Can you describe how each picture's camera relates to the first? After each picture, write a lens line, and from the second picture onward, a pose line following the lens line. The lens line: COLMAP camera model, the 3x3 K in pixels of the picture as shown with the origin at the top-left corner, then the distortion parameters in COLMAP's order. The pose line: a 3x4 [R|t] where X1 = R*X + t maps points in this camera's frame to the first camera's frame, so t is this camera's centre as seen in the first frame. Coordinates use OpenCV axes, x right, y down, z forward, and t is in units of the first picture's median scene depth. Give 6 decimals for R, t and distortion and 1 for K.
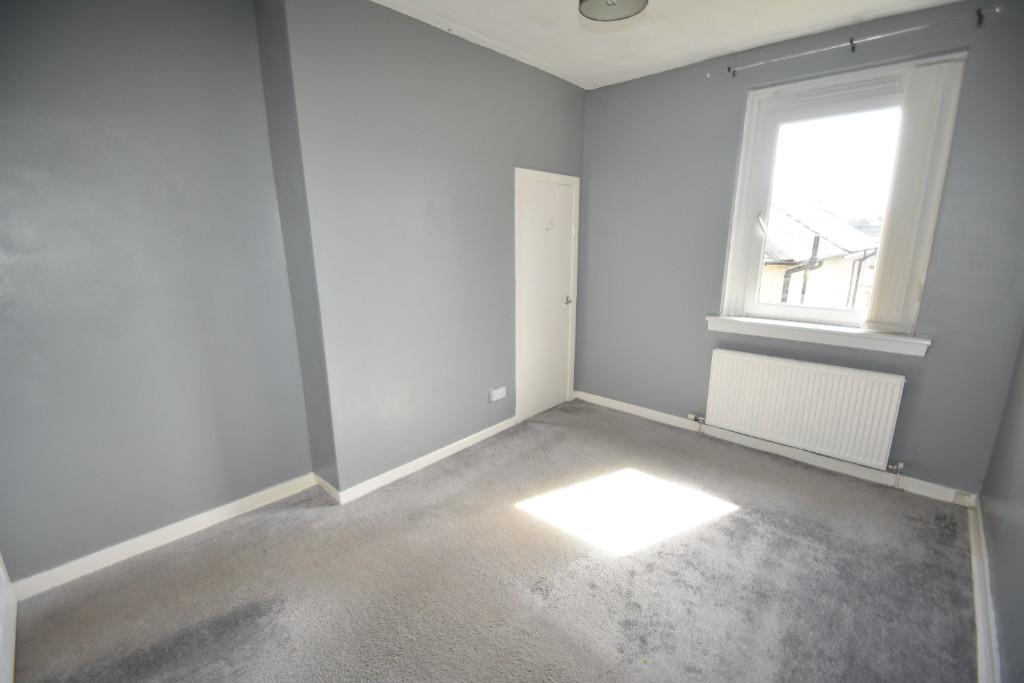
lens RADIAL K [[452.4, 0, 509.1], [0, 452.4, 354.5], [0, 0, 1]] dist [-0.002533, -0.001329]
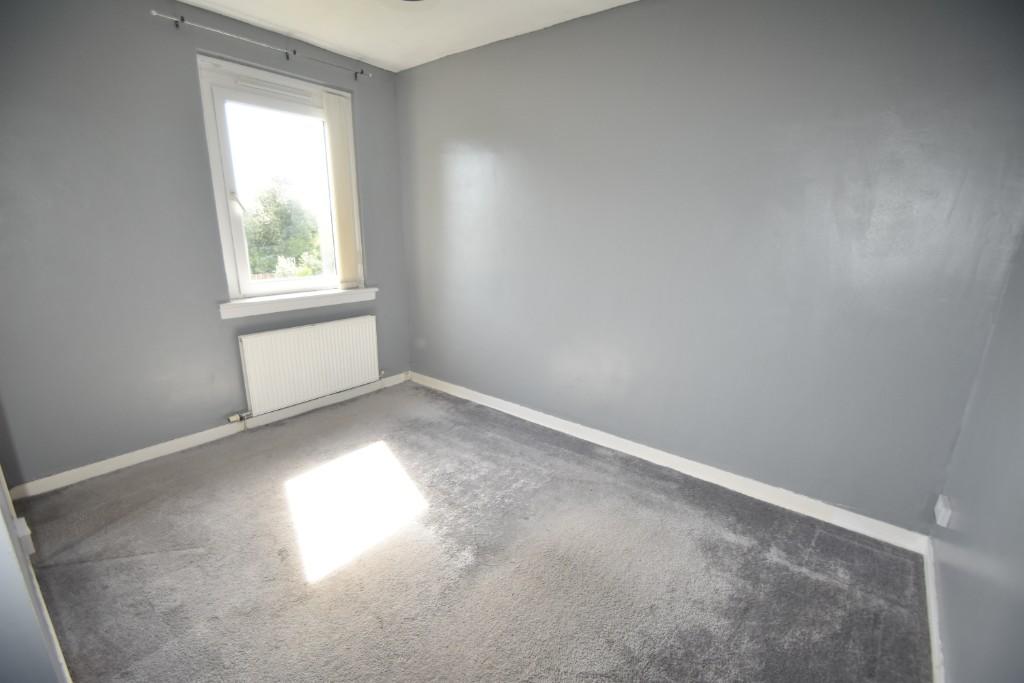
lens RADIAL K [[452.4, 0, 509.1], [0, 452.4, 354.5], [0, 0, 1]] dist [-0.002533, -0.001329]
pose [[-0.060030, -0.277826, 0.958754, -0.565376], [0.228524, 0.931152, 0.284136, -0.137200], [-0.971686, 0.236155, 0.007593, 0.542479]]
